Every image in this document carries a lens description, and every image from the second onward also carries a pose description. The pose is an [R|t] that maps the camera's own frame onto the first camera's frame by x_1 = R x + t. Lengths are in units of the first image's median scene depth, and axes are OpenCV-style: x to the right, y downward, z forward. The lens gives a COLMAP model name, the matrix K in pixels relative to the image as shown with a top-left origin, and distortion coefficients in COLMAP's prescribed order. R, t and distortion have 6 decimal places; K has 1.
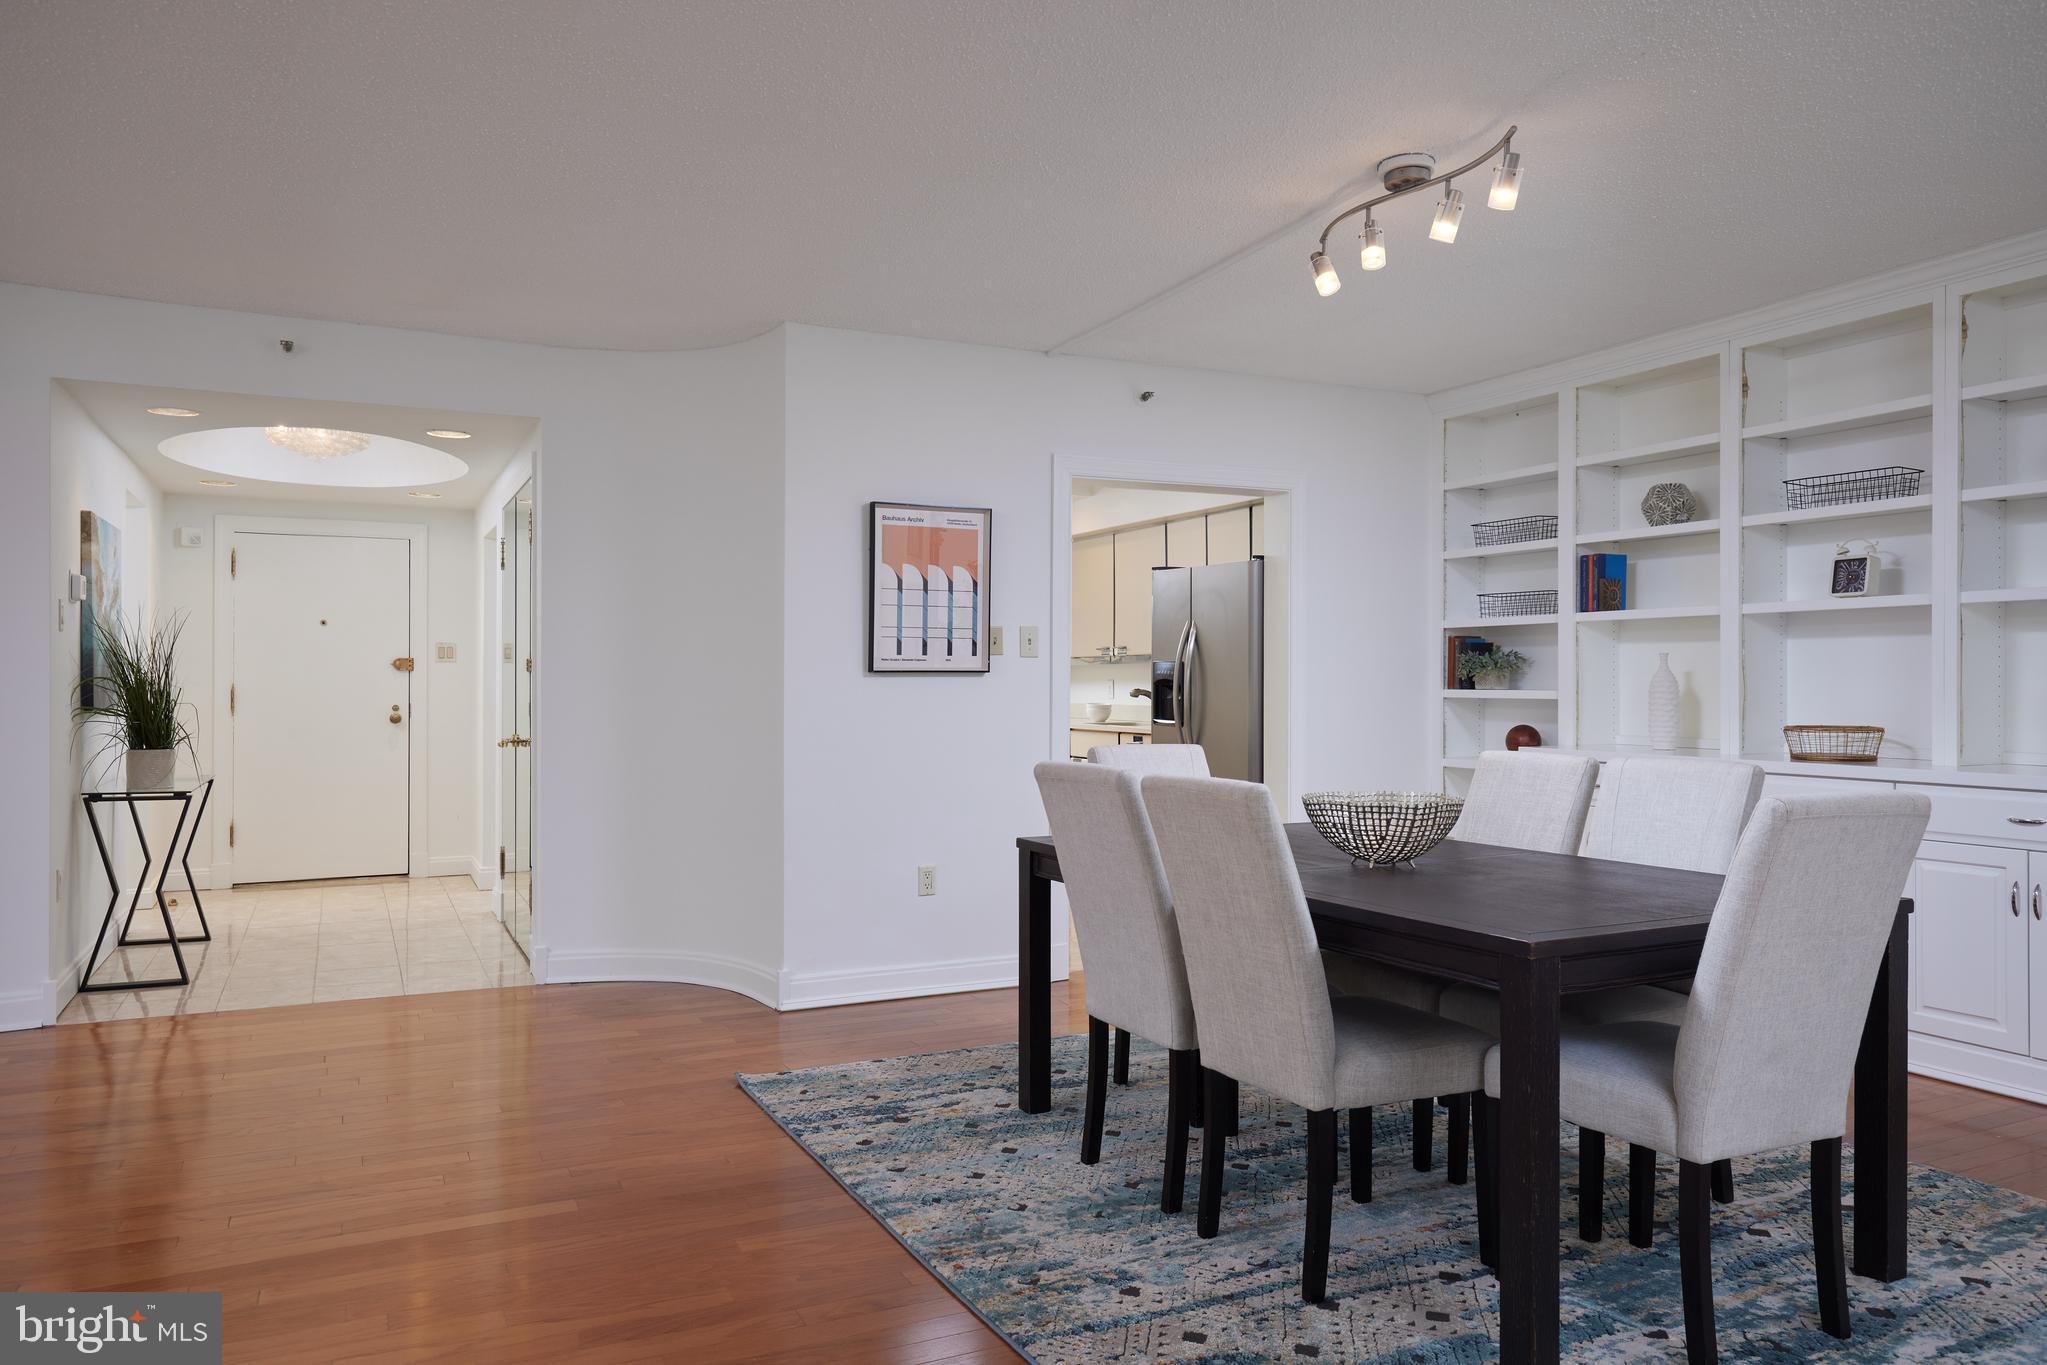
lens RADIAL K [[1368.8, 0, 1023.8], [0, 1368.8, 683.4], [0, 0, 1]] dist [0.006734, 0.002300]
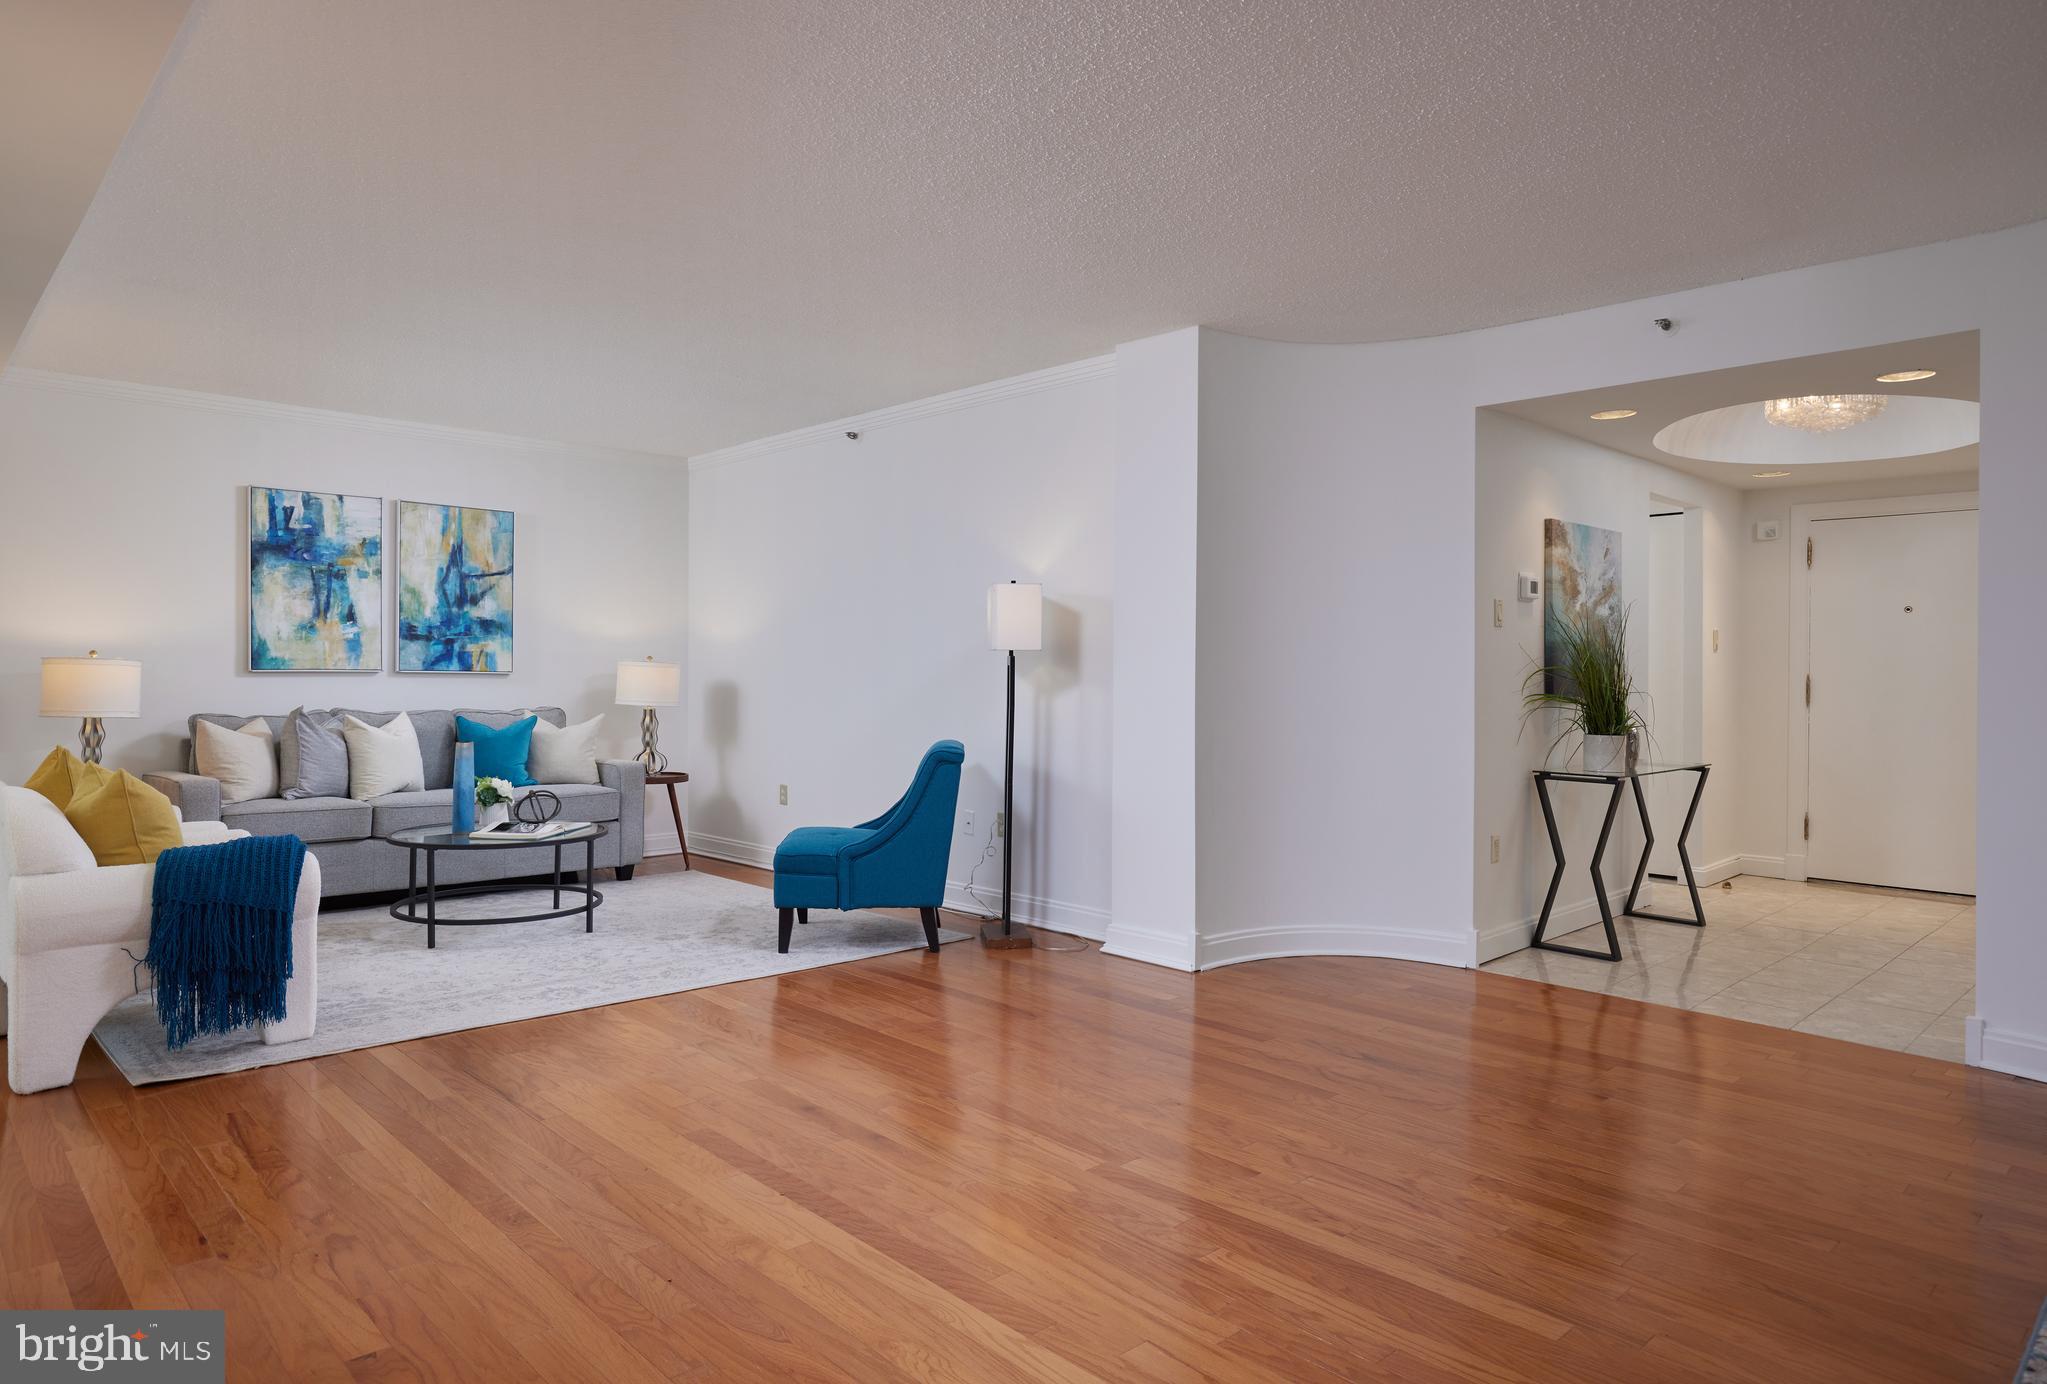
lens RADIAL K [[1249.0, 0, 1012.3], [0, 1249.0, 677.2], [0, 0, 1]] dist [-0.015078, 0.003275]
pose [[0.294999, 0.004194, -0.955488, 0.154995], [-0.003442, 0.999989, 0.003327, 0.001569], [0.955491, 0.002307, 0.295010, 0.284160]]
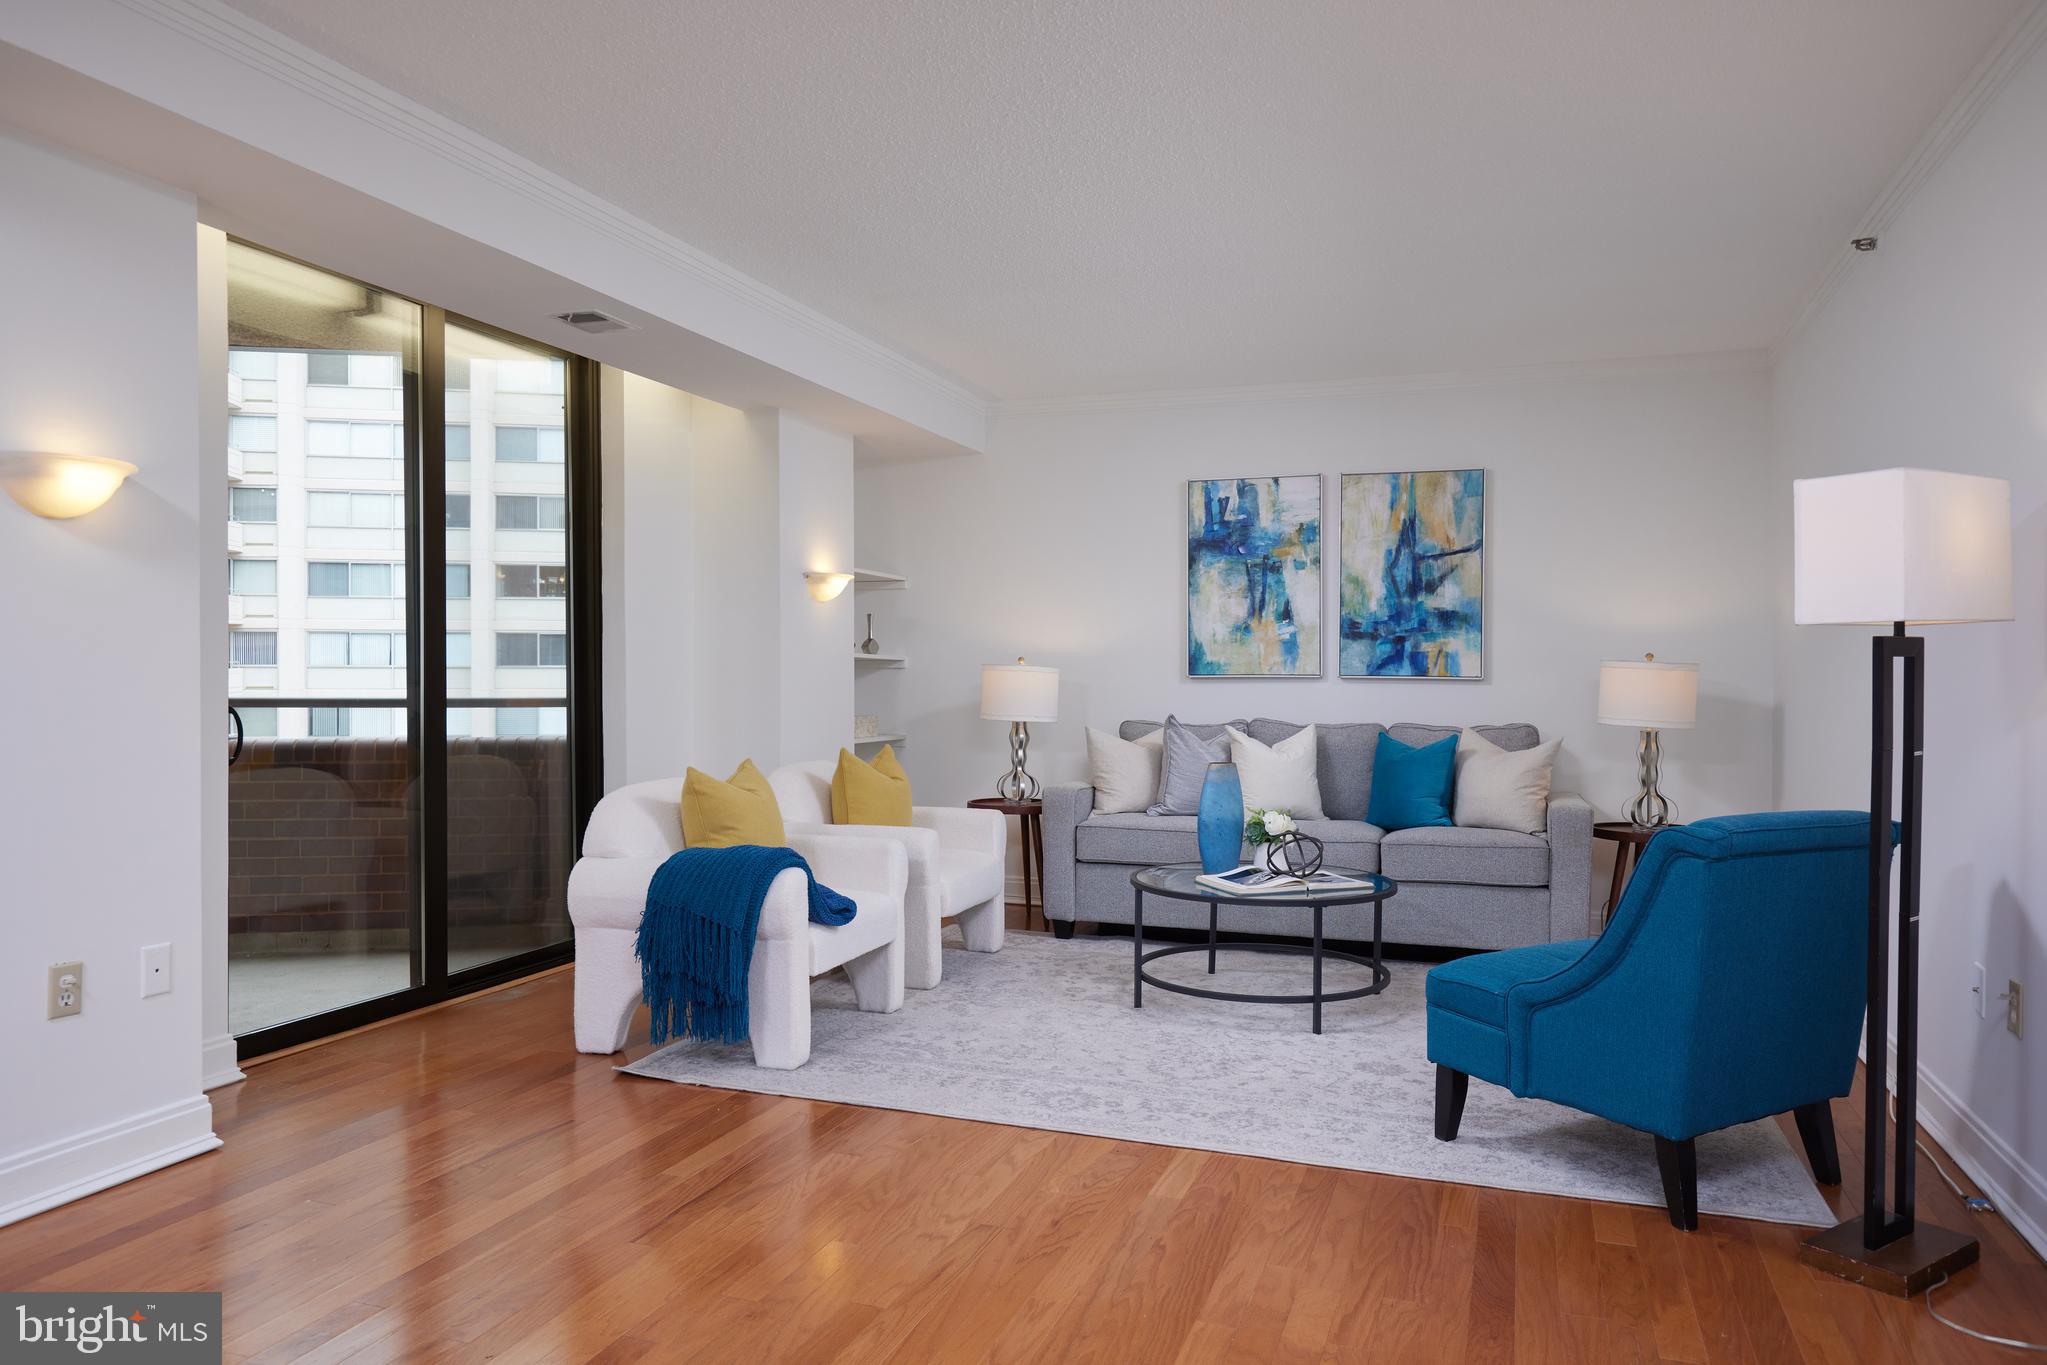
lens RADIAL K [[1368.8, 0, 1027.0], [0, 1368.8, 676.7], [0, 0, 1]] dist [0.006734, 0.002300]
pose [[-0.720207, -0.002203, -0.693756, -0.232135], [-0.001998, 0.999997, -0.001101, 0.003827], [0.693756, 0.000593, -0.720209, 0.723609]]
